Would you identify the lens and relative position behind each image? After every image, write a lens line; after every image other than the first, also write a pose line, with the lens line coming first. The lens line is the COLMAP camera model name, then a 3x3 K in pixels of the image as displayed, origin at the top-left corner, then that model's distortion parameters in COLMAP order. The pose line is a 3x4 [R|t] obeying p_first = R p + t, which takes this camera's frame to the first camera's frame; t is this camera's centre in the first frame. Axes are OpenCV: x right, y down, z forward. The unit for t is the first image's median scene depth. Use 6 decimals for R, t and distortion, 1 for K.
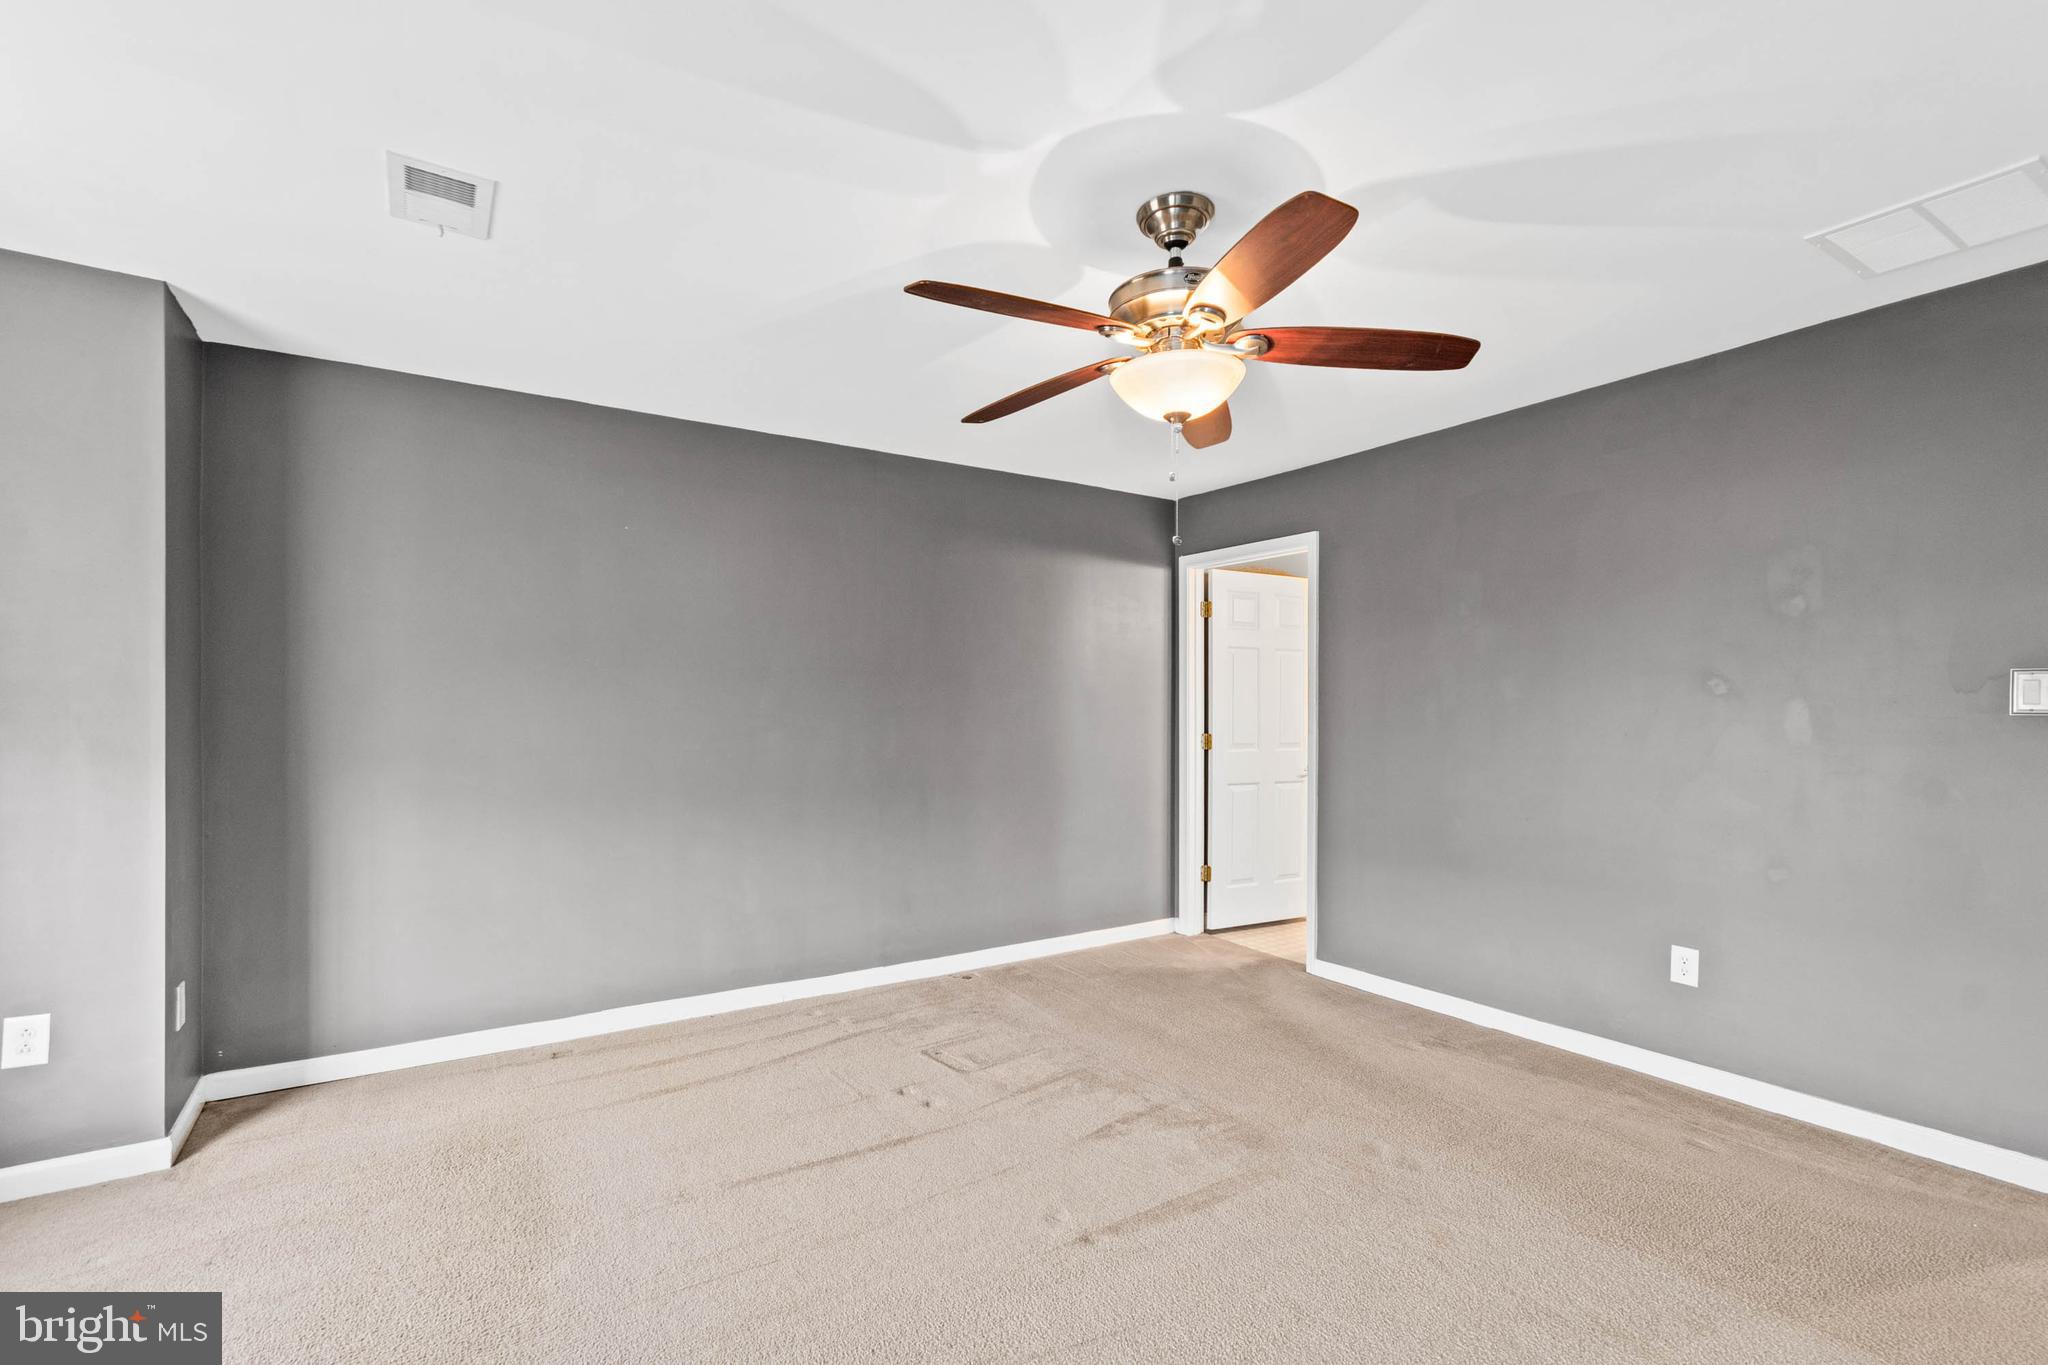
lens RADIAL K [[907.2, 0, 1022.4], [0, 907.2, 698.0], [0, 0, 1]] dist [0.001330, 0.000170]
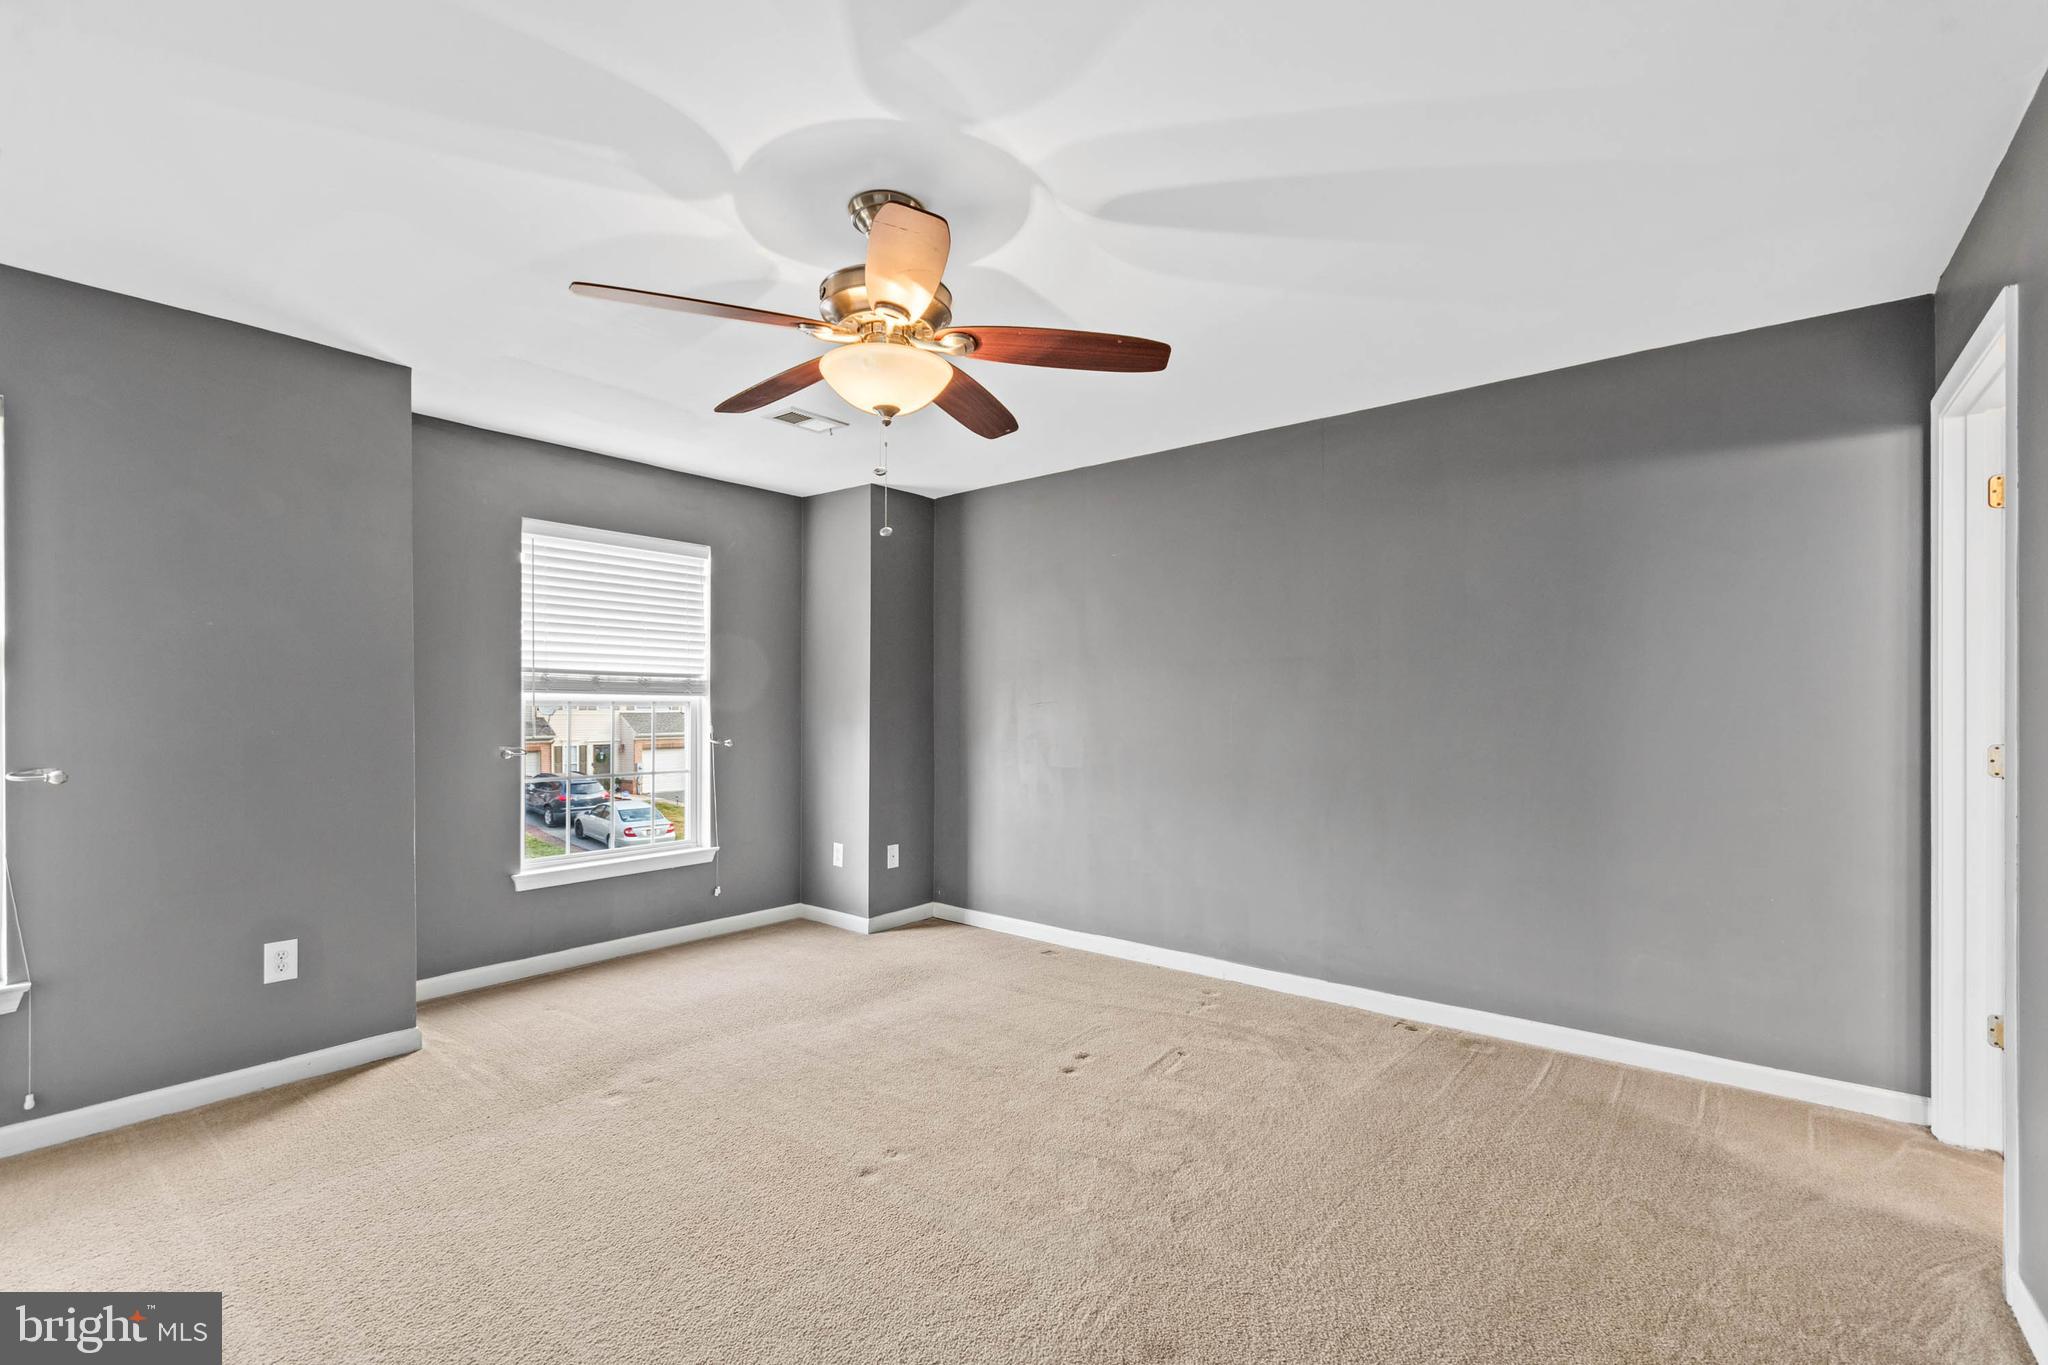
lens RADIAL K [[907.2, 0, 1022.4], [0, 907.2, 698.0], [0, 0, 1]] dist [0.001330, 0.000170]
pose [[0.316446, -0.000813, -0.948610, 0.787148], [0.013970, 0.999895, 0.003803, 0.004601], [0.948508, -0.014456, 0.316424, 0.545841]]
